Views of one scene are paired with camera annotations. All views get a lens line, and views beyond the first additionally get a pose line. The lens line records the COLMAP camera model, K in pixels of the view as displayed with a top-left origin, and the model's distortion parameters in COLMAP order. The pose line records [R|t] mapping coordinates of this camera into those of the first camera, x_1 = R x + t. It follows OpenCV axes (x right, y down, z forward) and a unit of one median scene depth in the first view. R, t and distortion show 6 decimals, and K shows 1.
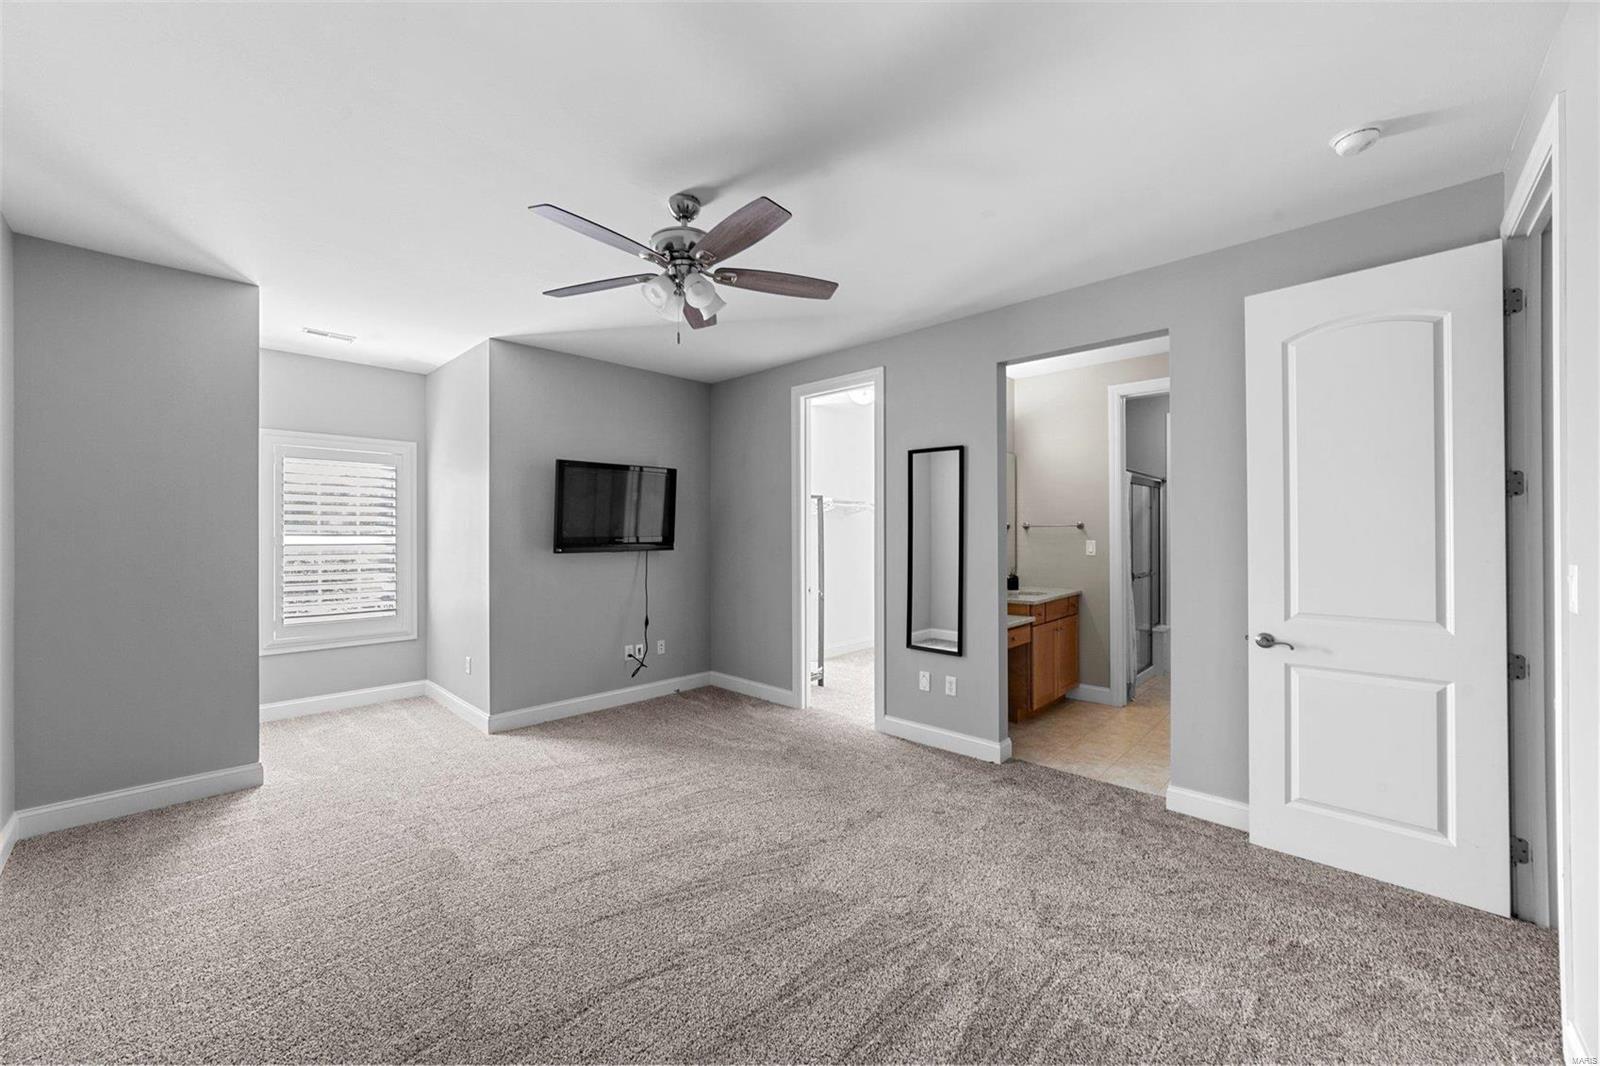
lens RADIAL K [[607.8, 0, 810.0], [0, 607.8, 533.7], [0, 0, 1]] dist [-0.001779, 0.000020]
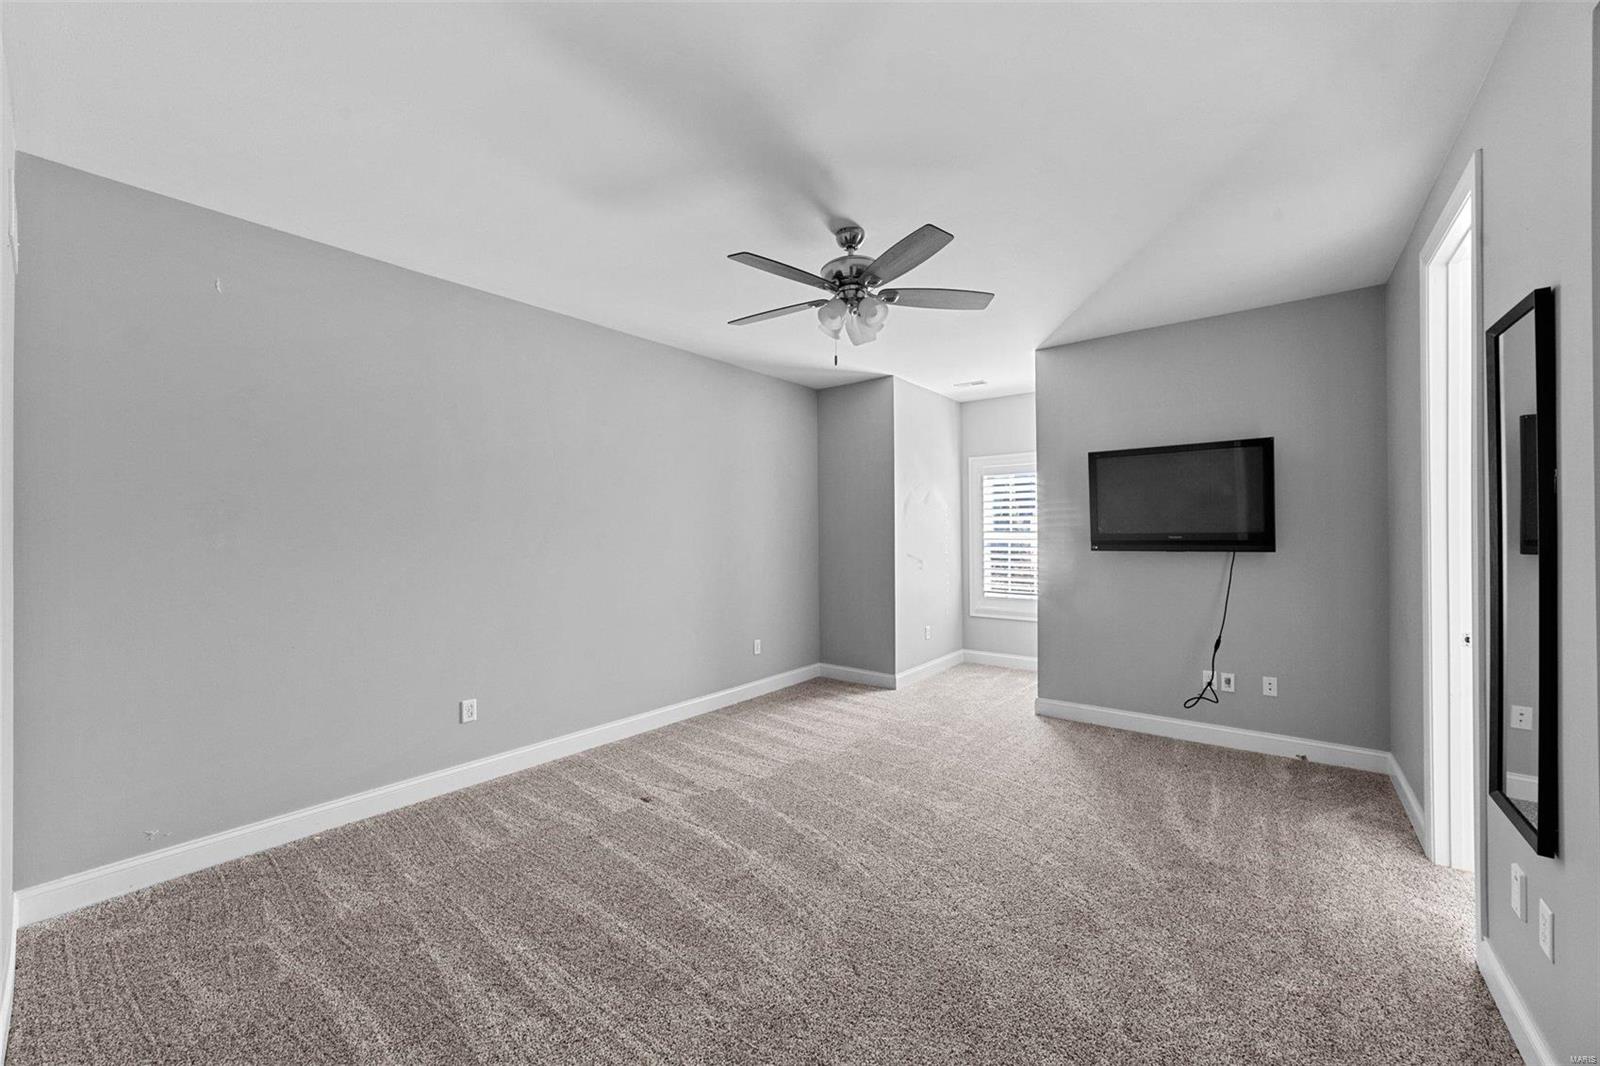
lens RADIAL K [[621.7, 0, 798.6], [0, 621.7, 527.6], [0, 0, 1]] dist [-0.000775, -0.000031]
pose [[0.099943, -0.008082, -0.994960, 0.525483], [0.002817, 0.999965, -0.007839, 0.003358], [0.994989, -0.002019, 0.099962, 0.450456]]
